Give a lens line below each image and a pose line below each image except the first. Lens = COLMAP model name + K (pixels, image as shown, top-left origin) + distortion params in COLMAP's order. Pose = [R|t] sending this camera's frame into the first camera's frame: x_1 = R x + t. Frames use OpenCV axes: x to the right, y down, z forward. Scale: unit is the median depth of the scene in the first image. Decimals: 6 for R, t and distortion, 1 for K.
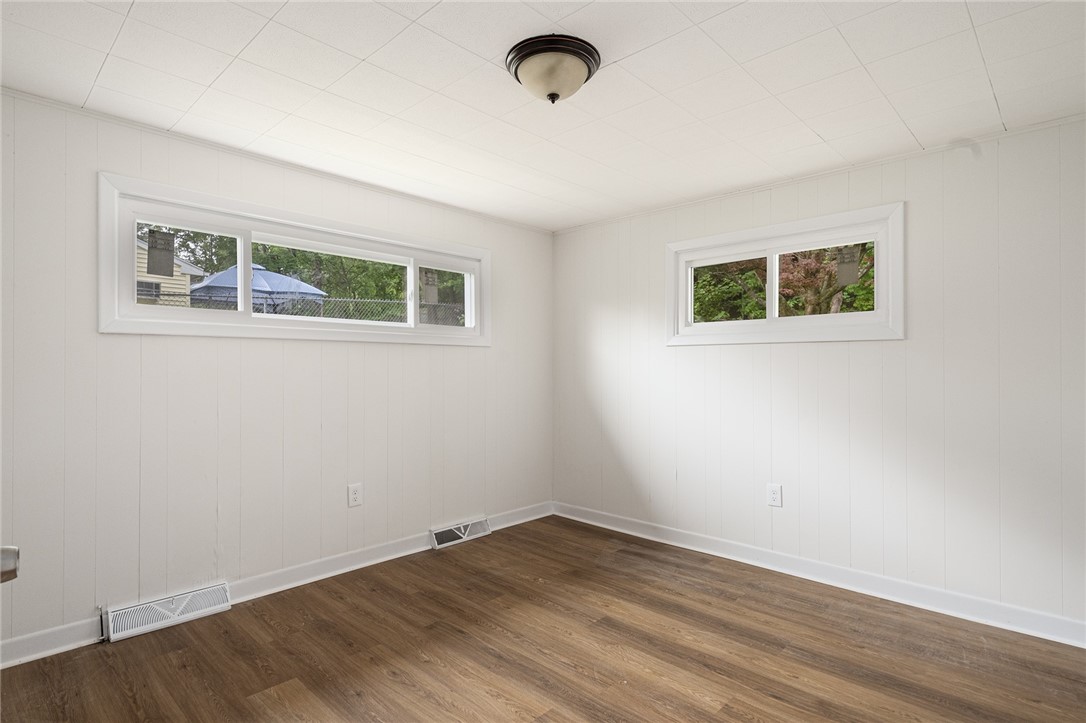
lens RADIAL K [[554.9, 0, 543.0], [0, 554.9, 361.5], [0, 0, 1]] dist [-0.000344, -0.000750]
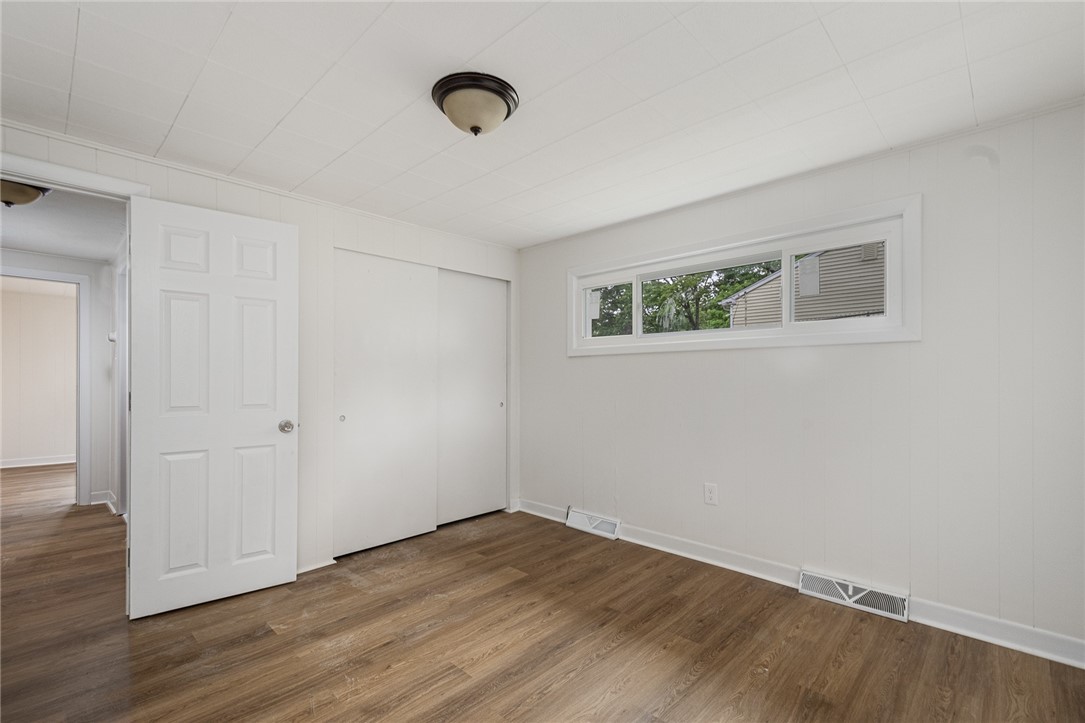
lens RADIAL K [[481.9, 0, 541.7], [0, 481.9, 370.2], [0, 0, 1]] dist [0.001520, -0.000304]
pose [[-0.008103, -0.012210, -0.999893, 0.708448], [0.014724, 0.999816, -0.012329, 0.010345], [0.999859, -0.014822, -0.007922, 0.816549]]
